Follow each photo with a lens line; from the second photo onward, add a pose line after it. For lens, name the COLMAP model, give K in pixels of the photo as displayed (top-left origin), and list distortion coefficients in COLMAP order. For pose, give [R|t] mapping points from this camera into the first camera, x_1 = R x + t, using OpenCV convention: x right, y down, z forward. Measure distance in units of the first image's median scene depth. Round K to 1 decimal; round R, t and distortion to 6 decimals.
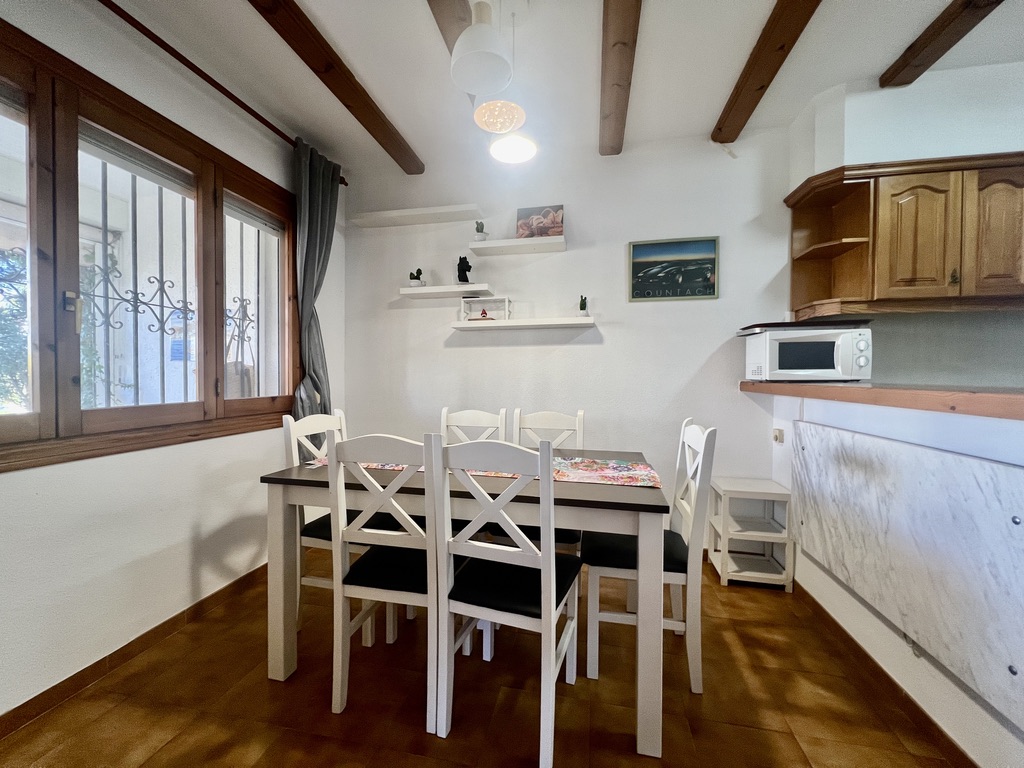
lens RADIAL K [[330.0, 0, 512.0], [0, 330.0, 378.5], [0, 0, 1]] dist [0.000199, 0.000024]
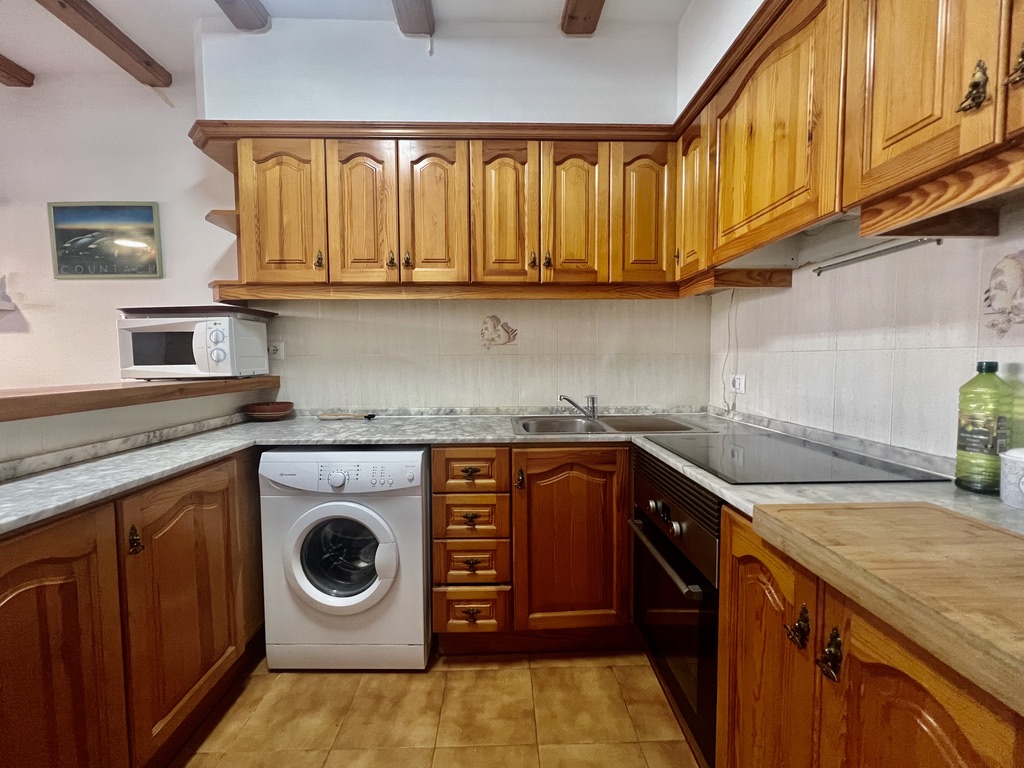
lens RADIAL K [[401.3, 0, 512.0], [0, 401.3, 384.0], [0, 0, 1]] dist [0.001419, 0.000330]
pose [[0.990427, -0.013884, 0.137335, 1.327397], [0.008992, 0.999305, 0.036183, -0.005662], [-0.137742, -0.034602, 0.989864, -0.120561]]
